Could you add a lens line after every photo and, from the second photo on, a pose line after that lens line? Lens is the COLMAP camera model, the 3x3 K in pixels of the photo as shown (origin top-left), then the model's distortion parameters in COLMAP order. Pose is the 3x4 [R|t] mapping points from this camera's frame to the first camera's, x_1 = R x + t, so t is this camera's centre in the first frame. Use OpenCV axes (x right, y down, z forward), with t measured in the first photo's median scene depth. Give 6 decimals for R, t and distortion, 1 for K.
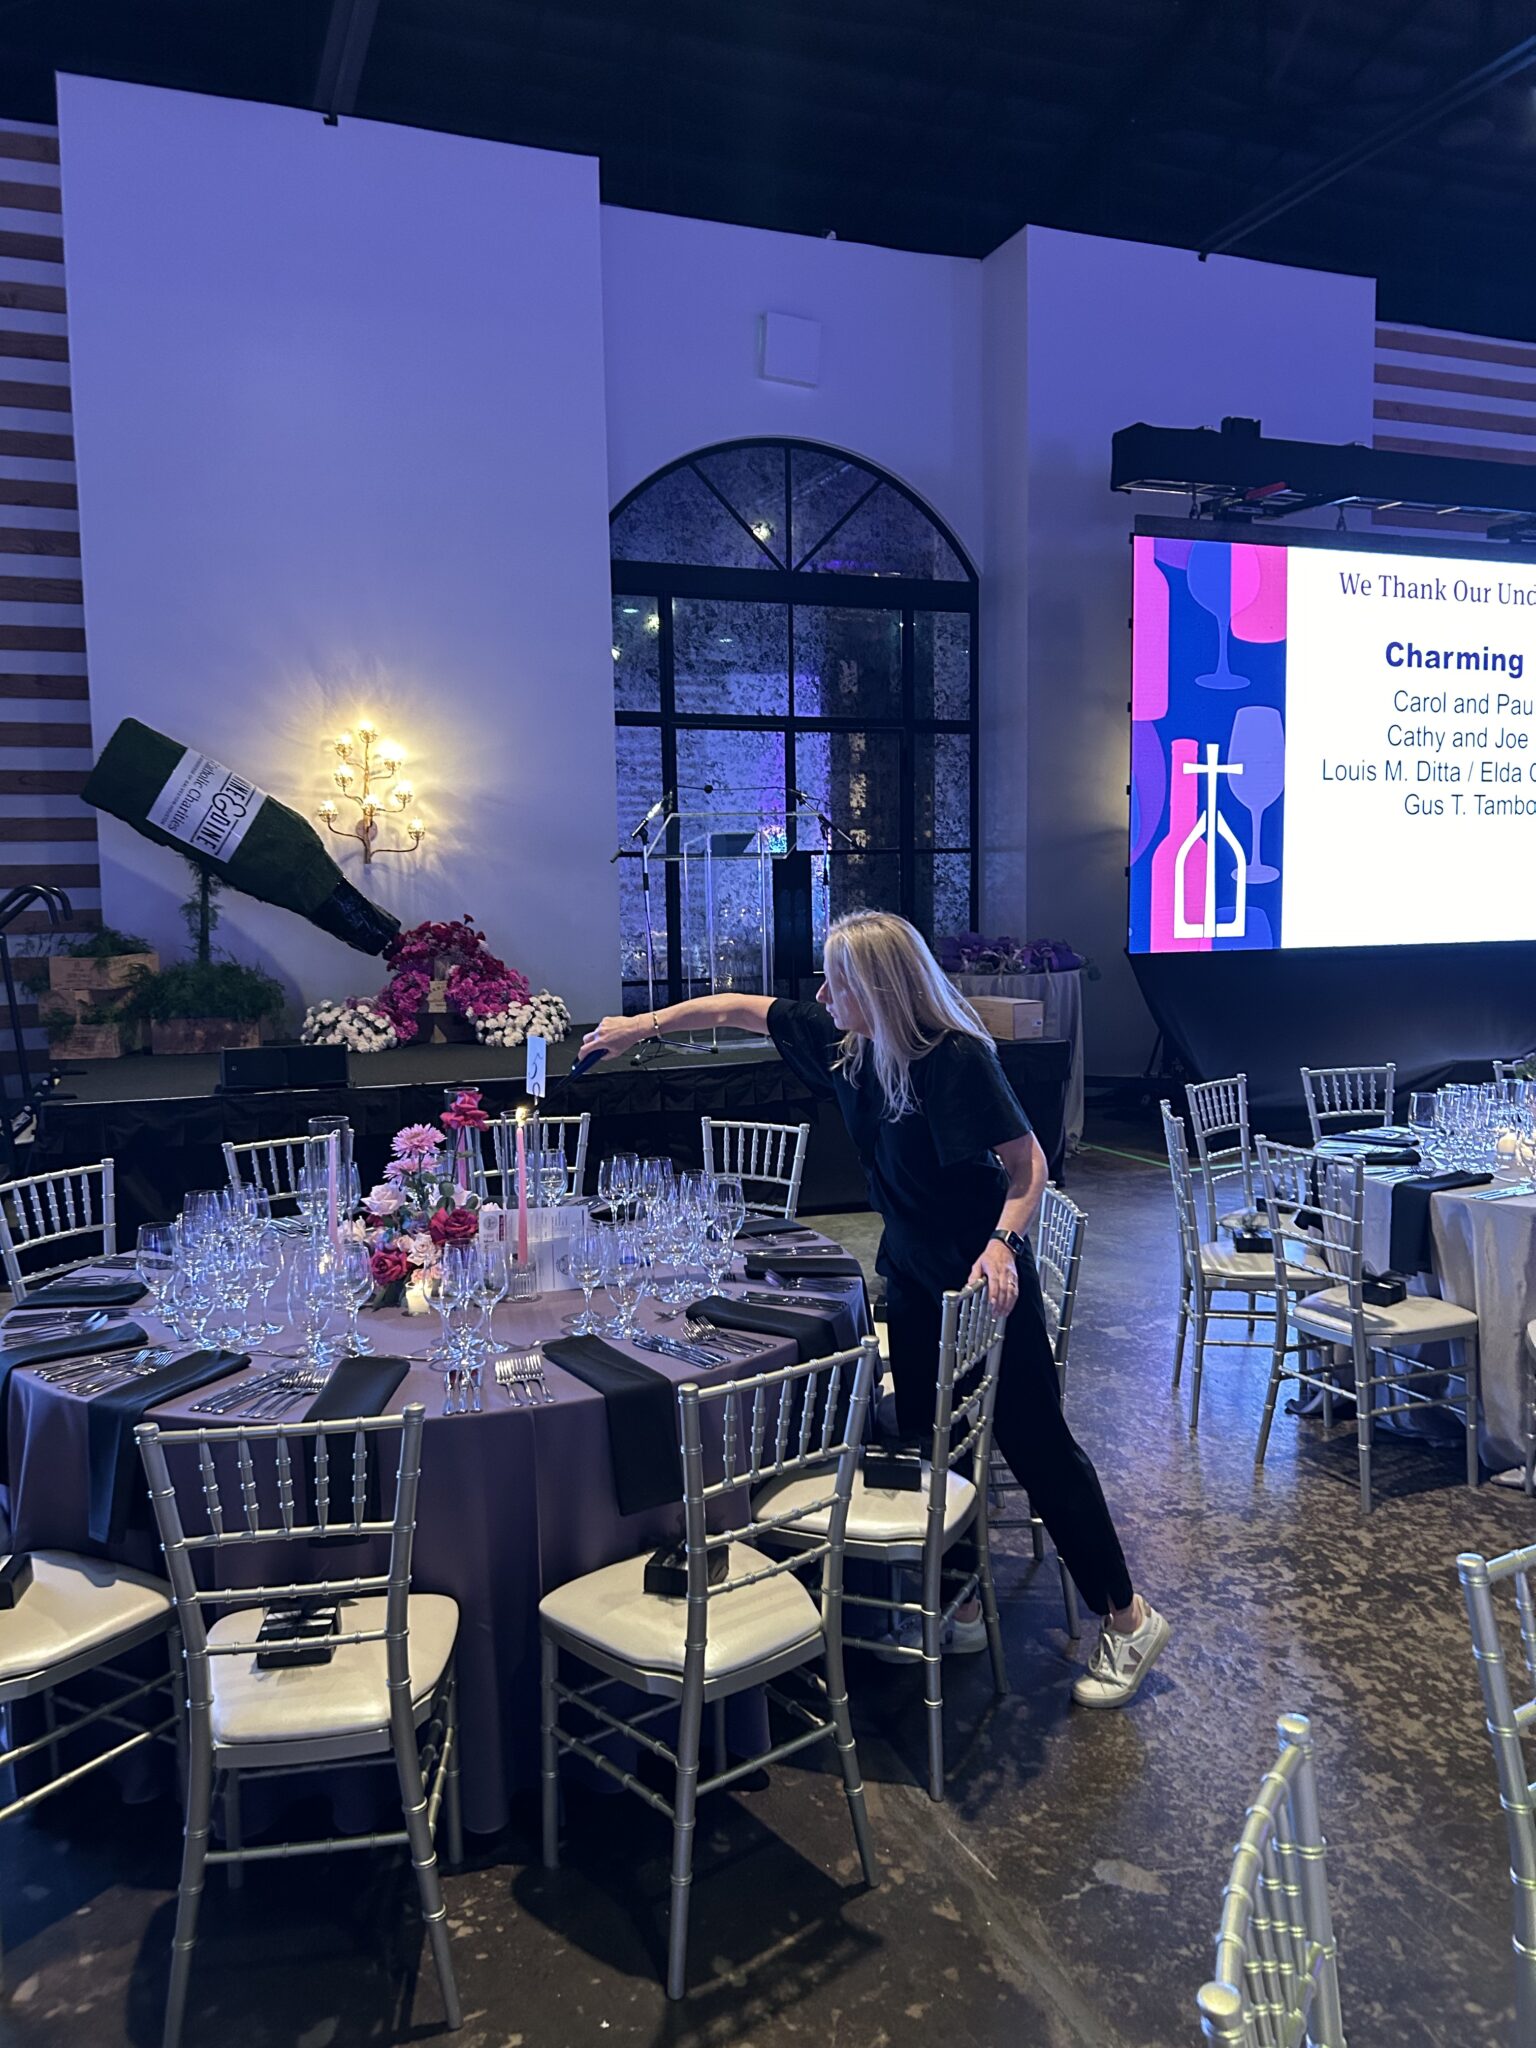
lens RADIAL K [[1547.4, 0, 768.0], [0, 1547.4, 1024.0], [0, 0, 1]] dist [0.082945, 0.000287]
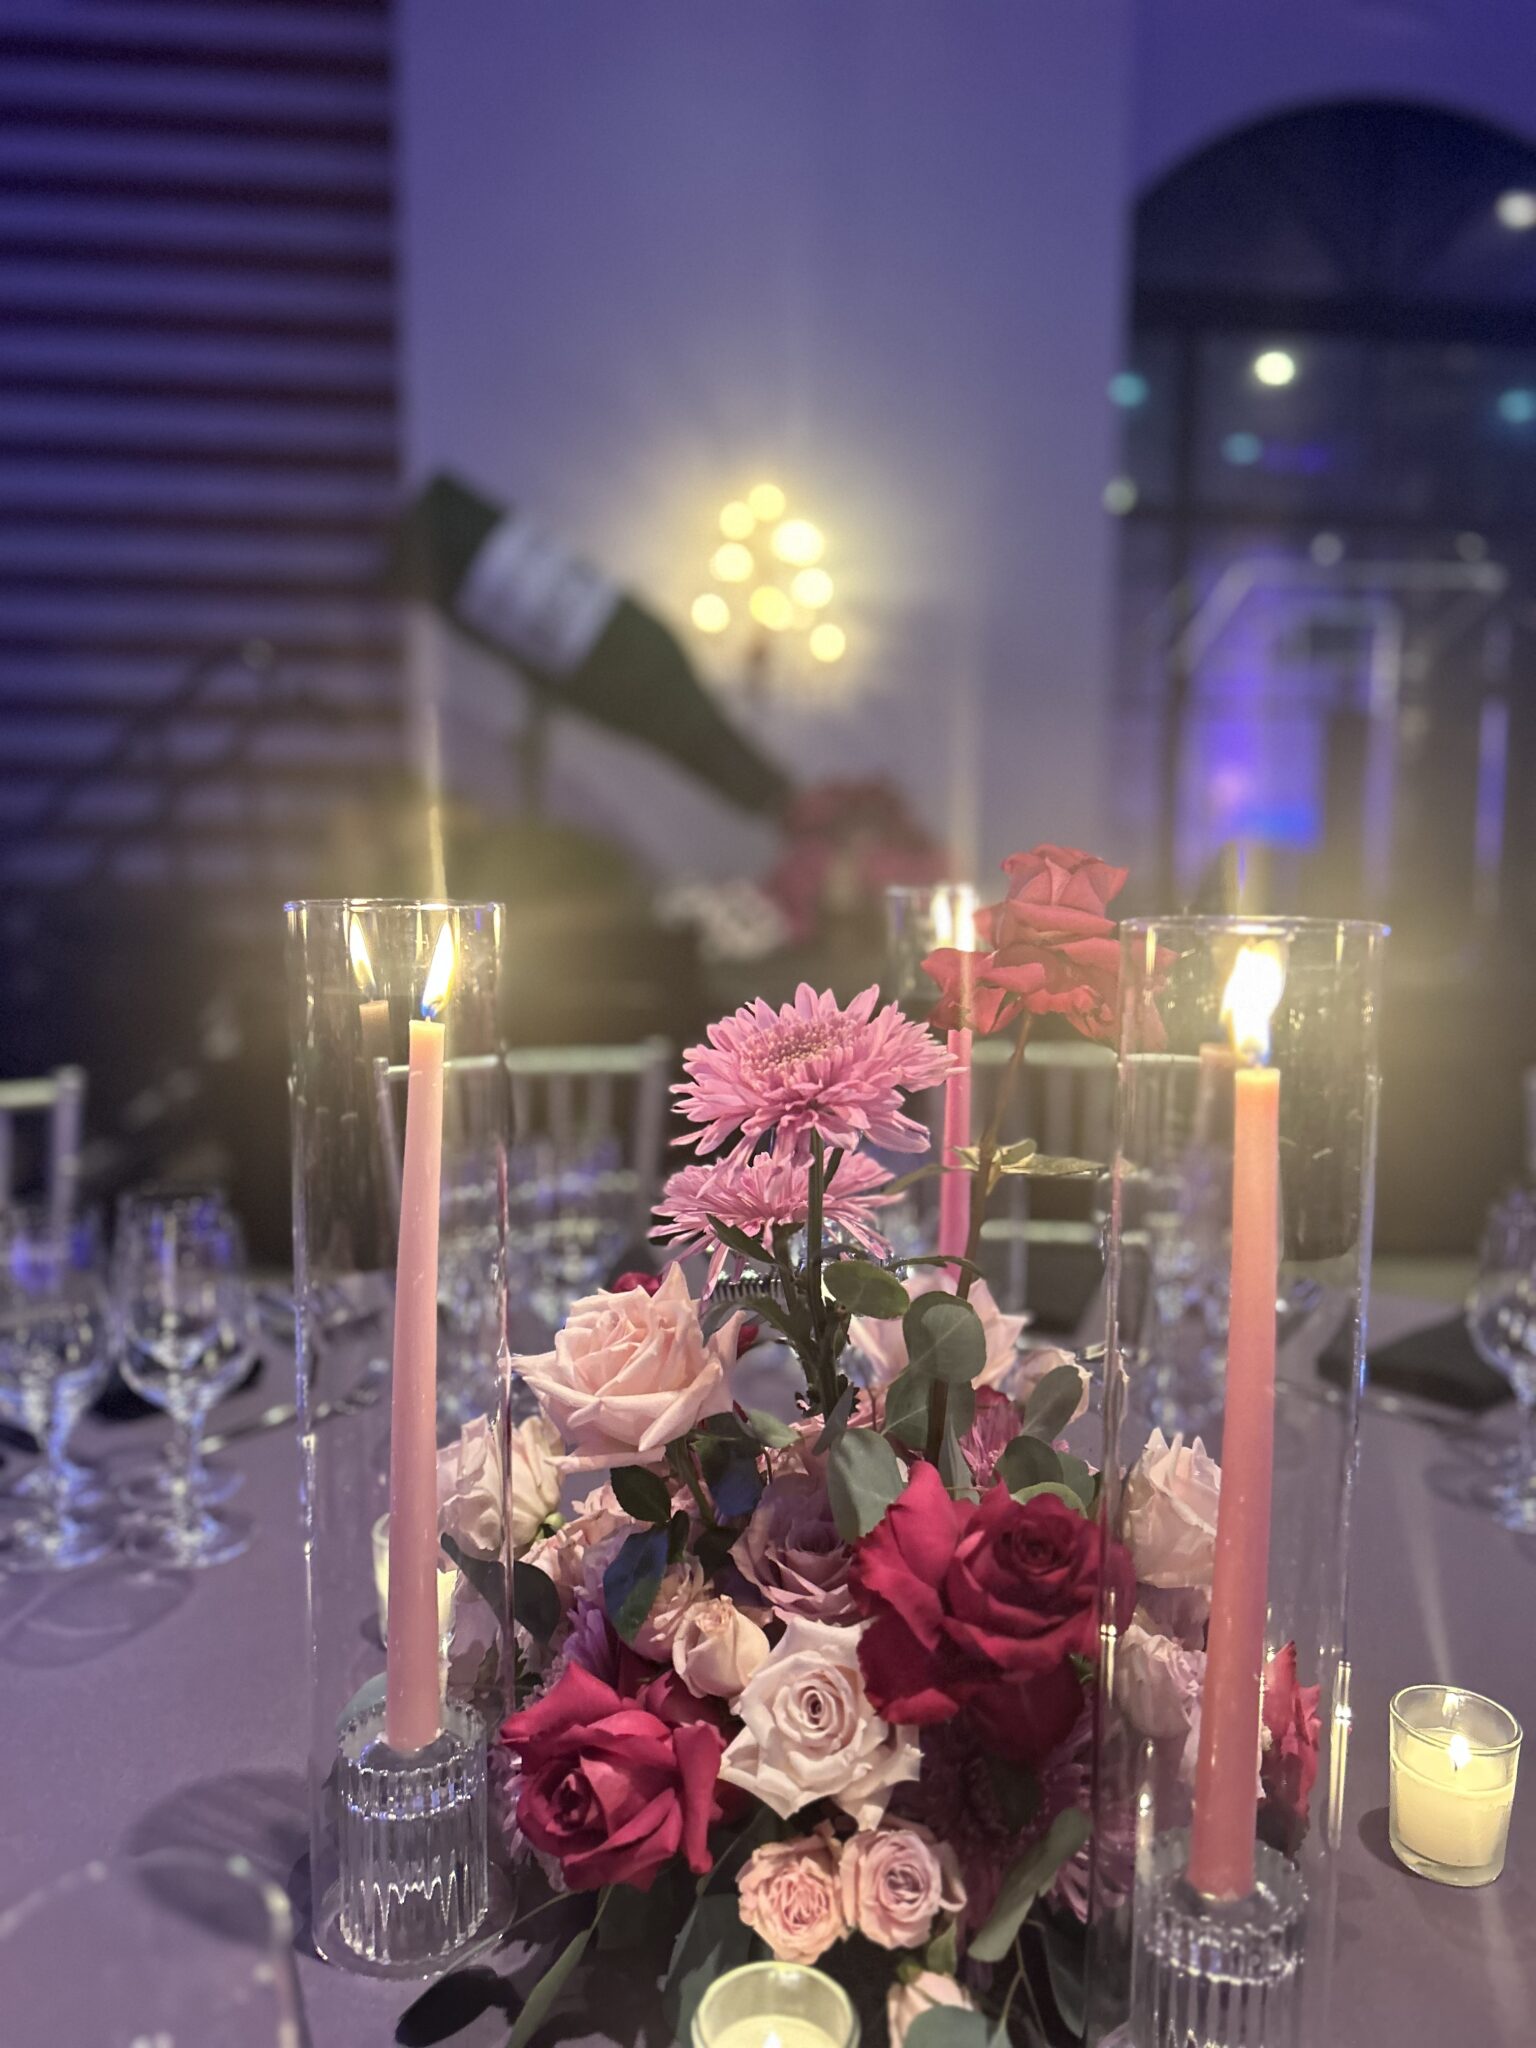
lens RADIAL K [[1547.4, 0, 768.0], [0, 1547.4, 1024.0], [0, 0, 1]] dist [0.082945, 0.000287]
pose [[0.967812, 0.054156, -0.245778, -0.113062], [-0.048800, 0.998421, 0.027834, 0.039093], [0.246897, -0.014944, 0.968926, 0.500780]]
